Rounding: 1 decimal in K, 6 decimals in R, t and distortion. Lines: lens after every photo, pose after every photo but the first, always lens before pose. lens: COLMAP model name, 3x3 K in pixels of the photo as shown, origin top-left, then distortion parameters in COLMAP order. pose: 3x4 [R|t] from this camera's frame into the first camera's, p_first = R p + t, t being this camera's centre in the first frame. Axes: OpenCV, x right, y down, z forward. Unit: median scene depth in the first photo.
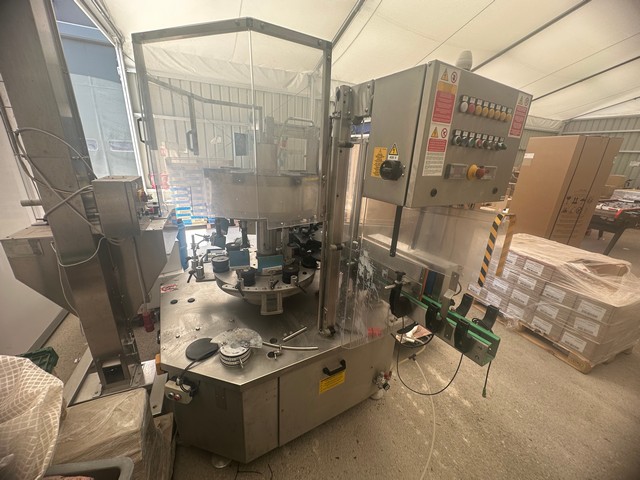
lens RADIAL K [[256.2, 0, 320.0], [0, 256.2, 240.0], [0, 0, 1]] dist [-0.000447, -0.000034]
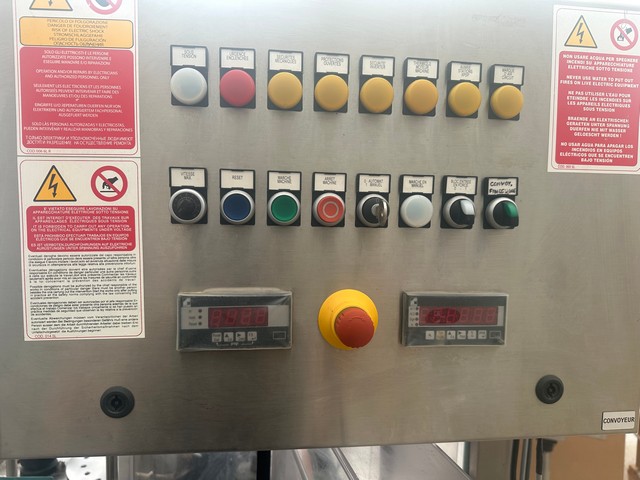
lens RADIAL K [[448.3, 0, 320.0], [0, 448.3, 240.0], [0, 0, 1]] dist [0.116041, -0.171666]
pose [[0.907173, -0.008167, -0.420679, 0.874279], [-0.105281, 0.963601, -0.245740, -0.266797], [0.407374, 0.267218, 0.873293, 0.688380]]
